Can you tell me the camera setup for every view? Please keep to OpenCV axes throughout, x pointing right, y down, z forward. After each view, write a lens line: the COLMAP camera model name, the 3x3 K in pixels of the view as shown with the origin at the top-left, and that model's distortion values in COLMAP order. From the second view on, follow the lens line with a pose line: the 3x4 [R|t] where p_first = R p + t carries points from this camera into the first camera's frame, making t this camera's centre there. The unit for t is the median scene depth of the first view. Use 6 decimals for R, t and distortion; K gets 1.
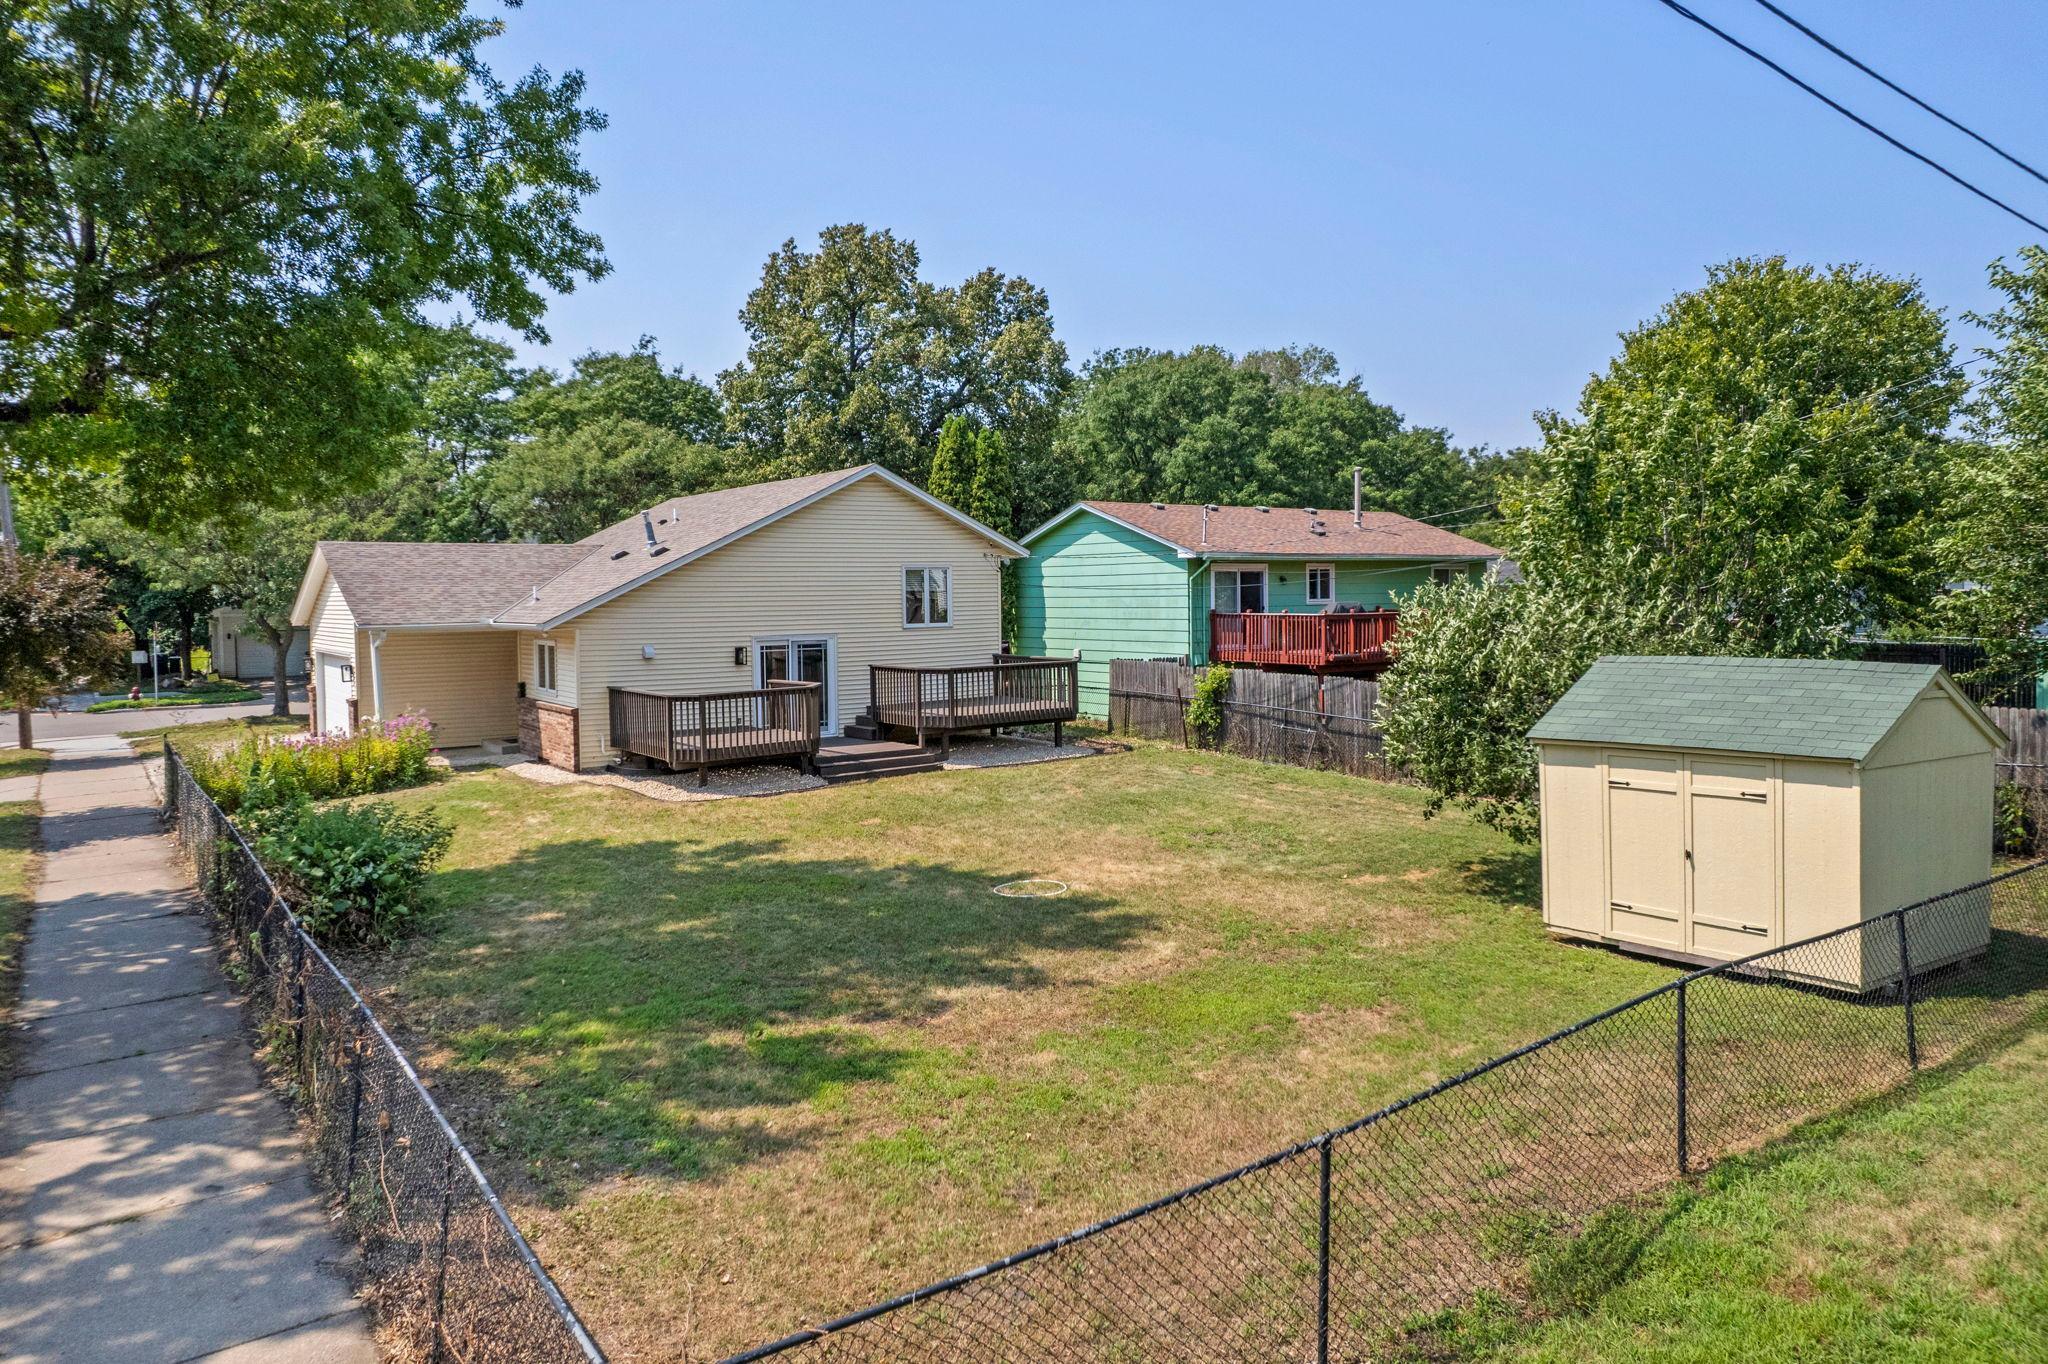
lens RADIAL K [[1509.7, 0, 1024.0], [0, 1509.7, 682.0], [0, 0, 1]] dist [-0.008722, -0.001811]
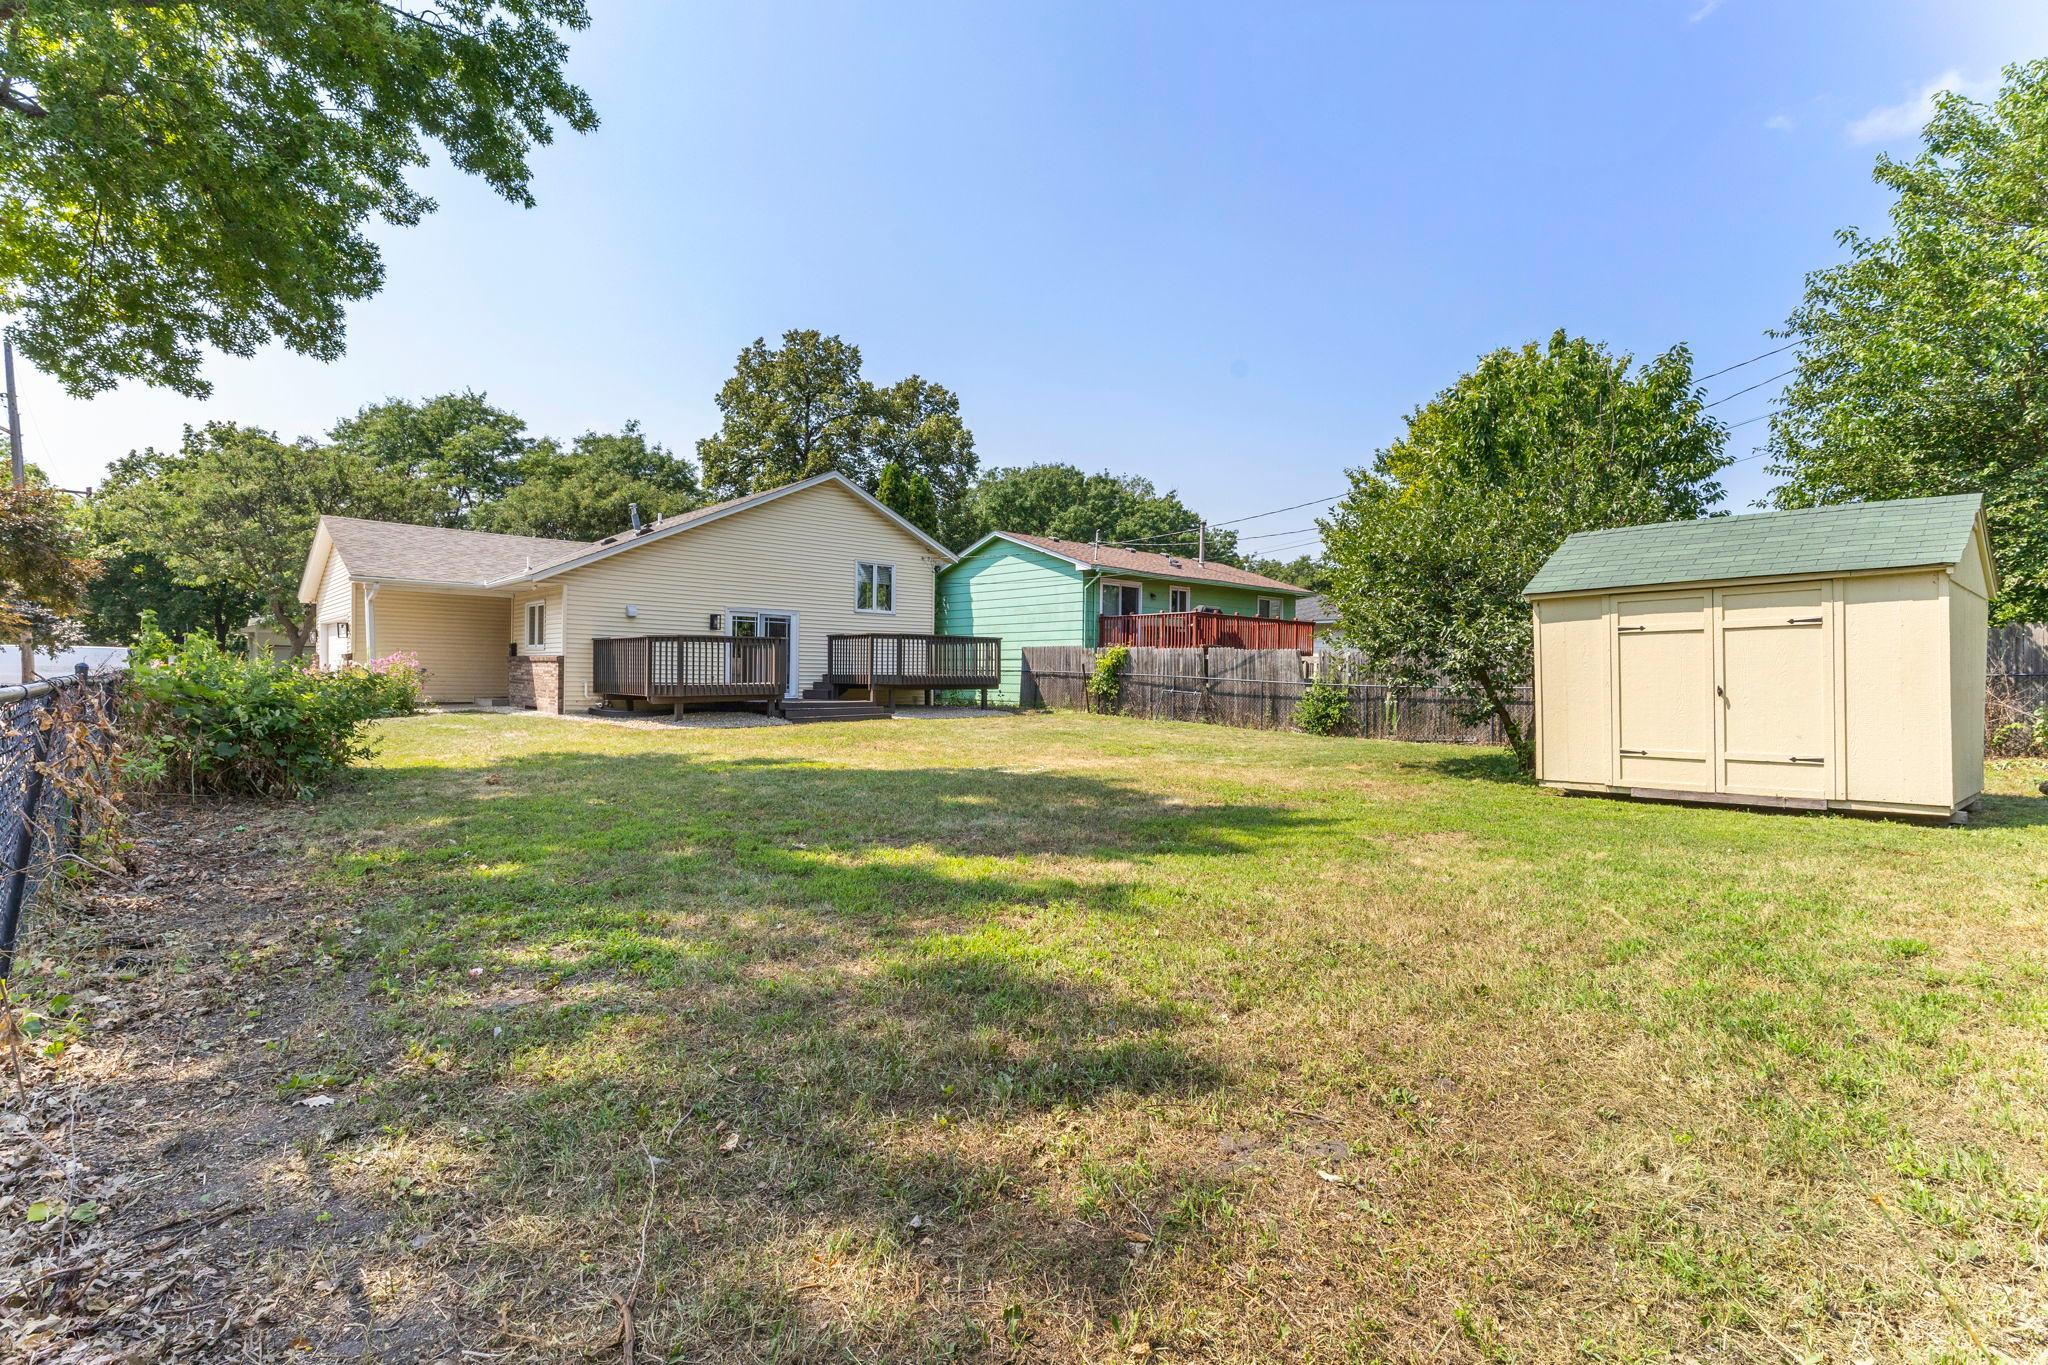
lens RADIAL K [[1035.9, 0, 1041.0], [0, 1035.9, 695.0], [0, 0, 1]] dist [0.025905, -0.001223]
pose [[0.991281, 0.022381, 0.129852, -0.039324], [-0.015983, 0.998616, -0.050110, 0.070492], [-0.130794, 0.047597, 0.990266, 0.168893]]
